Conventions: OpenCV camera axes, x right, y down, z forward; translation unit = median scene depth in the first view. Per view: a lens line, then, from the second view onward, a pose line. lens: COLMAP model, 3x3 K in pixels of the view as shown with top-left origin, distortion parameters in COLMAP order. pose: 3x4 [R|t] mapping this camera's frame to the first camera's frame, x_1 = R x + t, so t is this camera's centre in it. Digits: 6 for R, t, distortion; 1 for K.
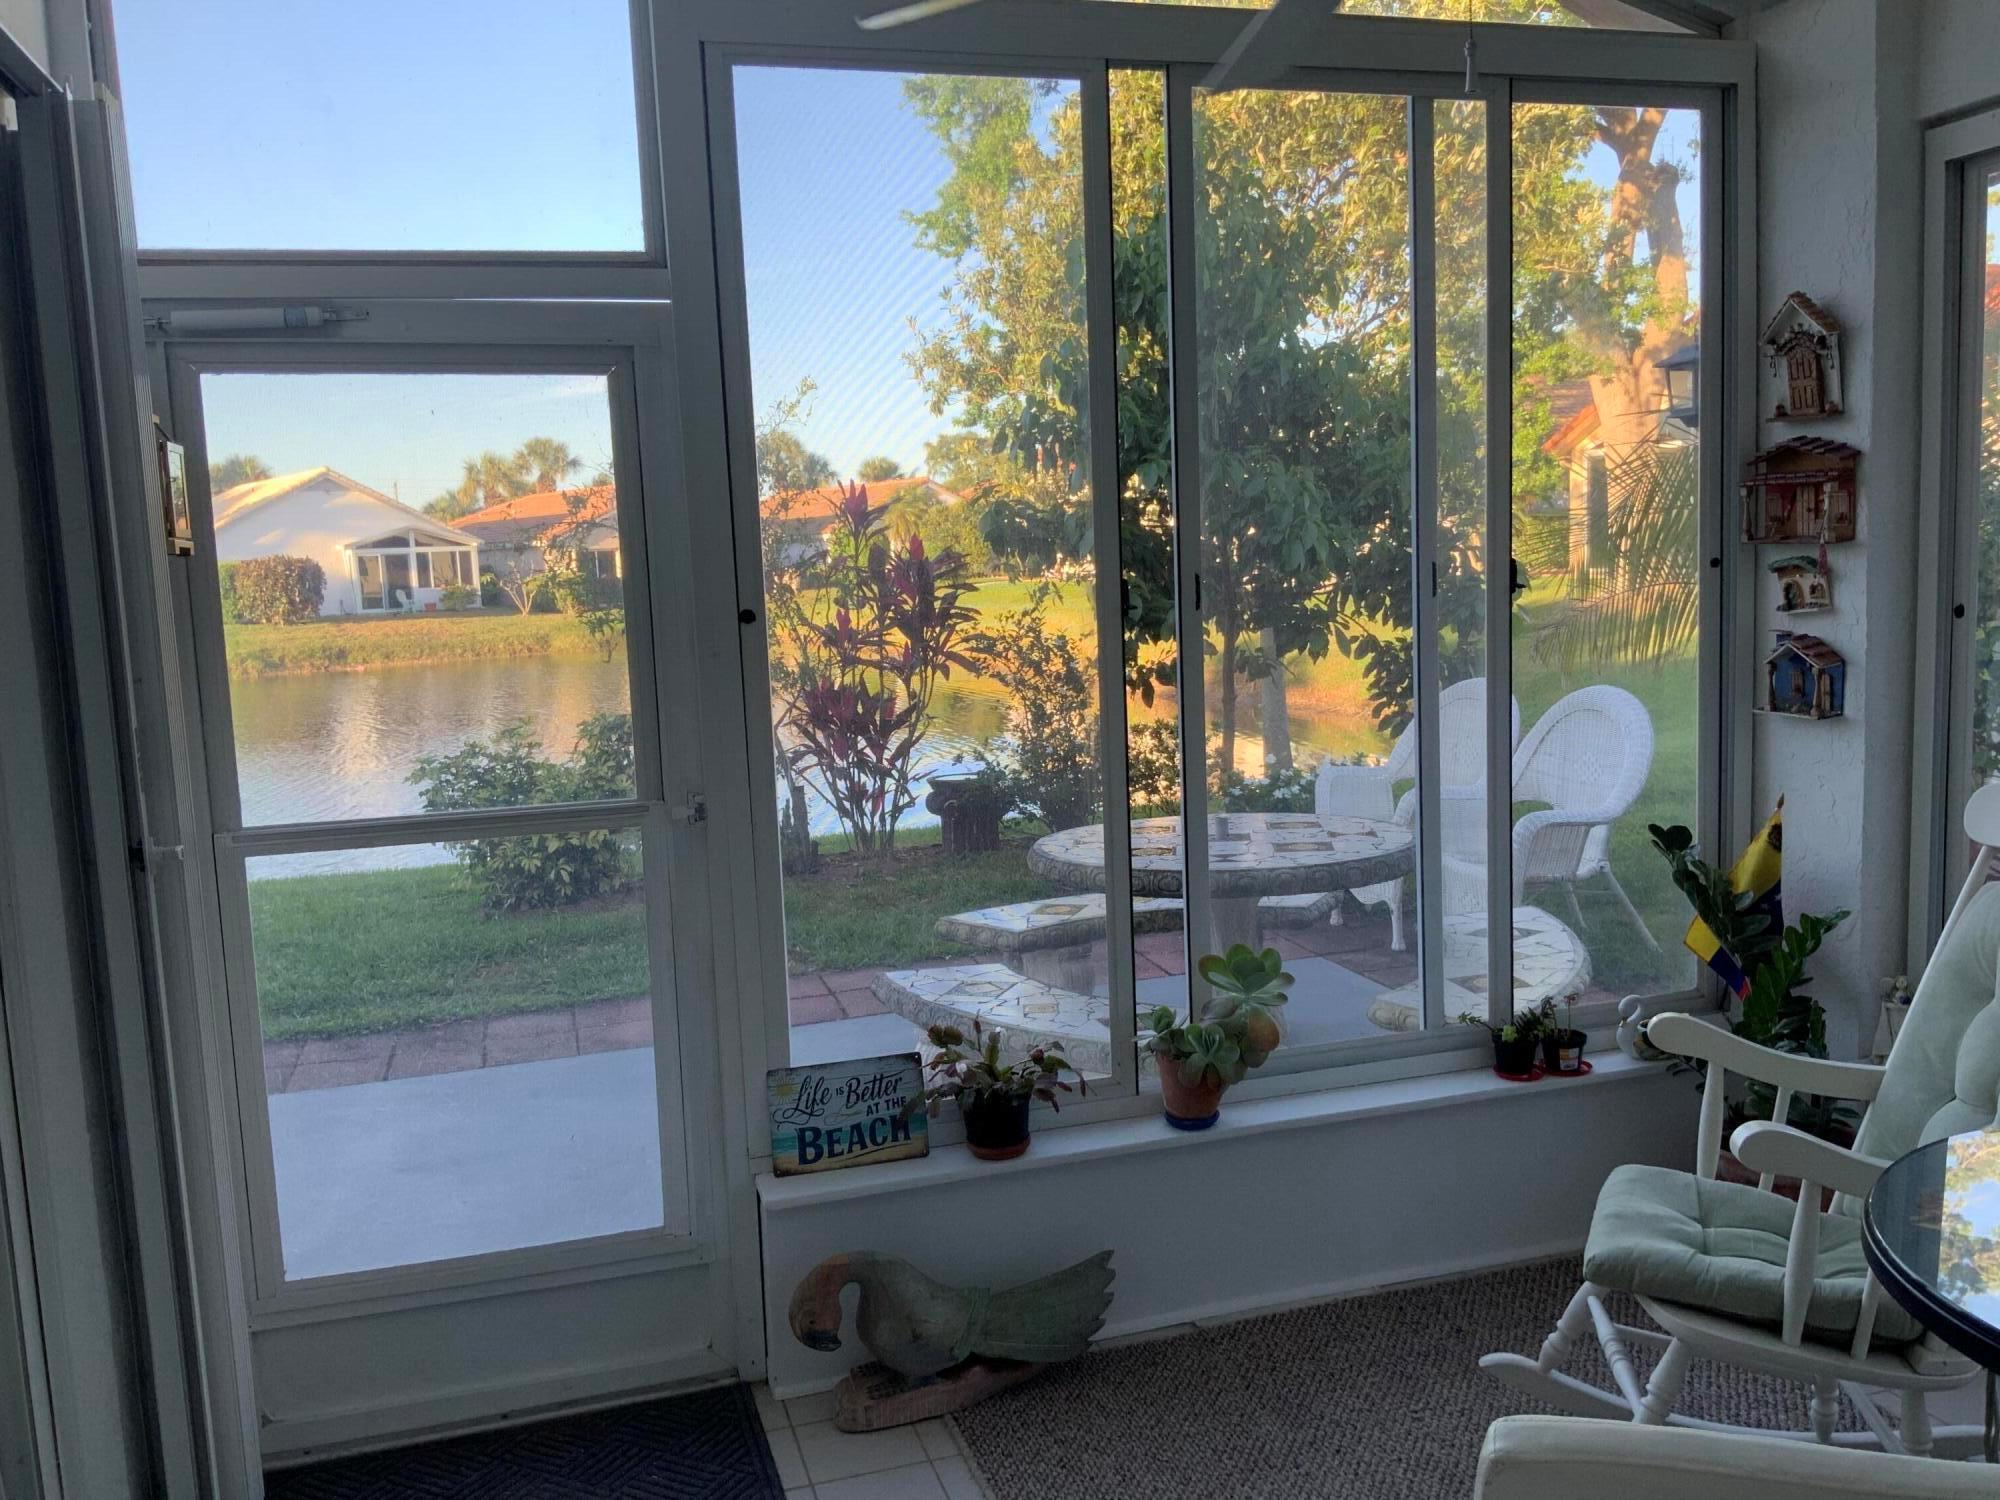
lens RADIAL K [[1657.7, 0, 1000.0], [0, 1657.7, 750.0], [0, 0, 1]] dist [0.108563, -0.209049]
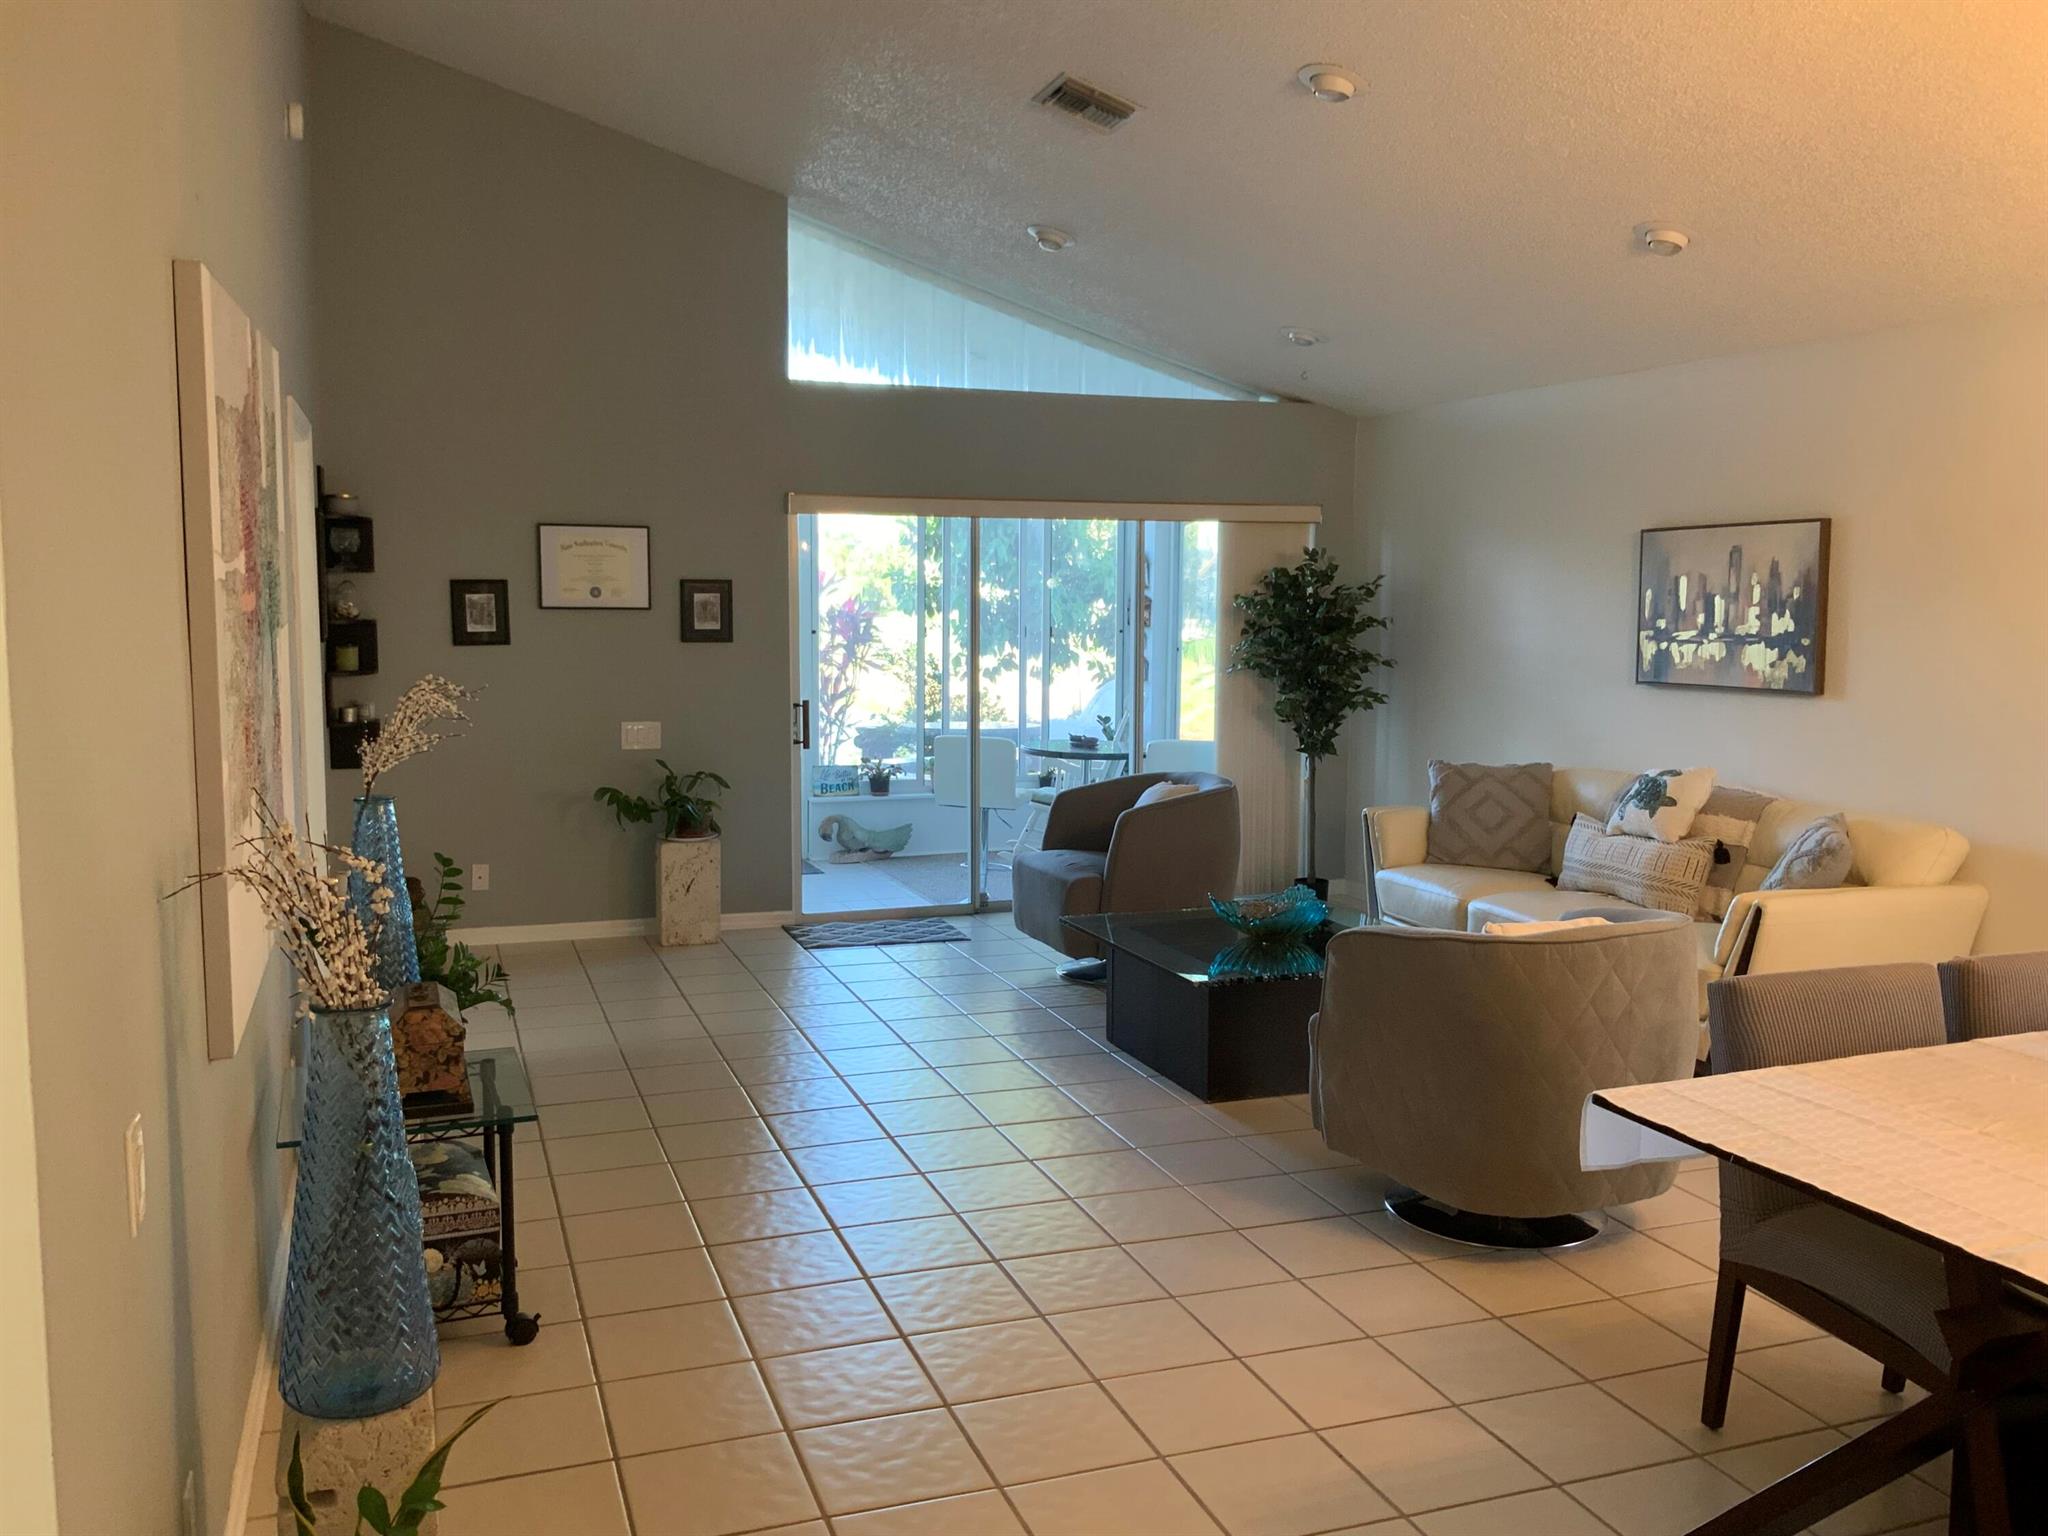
lens RADIAL K [[1697.5, 0, 1024.0], [0, 1697.5, 768.0], [0, 0, 1]] dist [0.108563, -0.209049]
pose [[0.996968, 0.043737, 0.064363, 0.025588], [-0.042737, 0.998945, -0.016836, 0.089525], [-0.065031, 0.014034, 0.997785, -0.942126]]
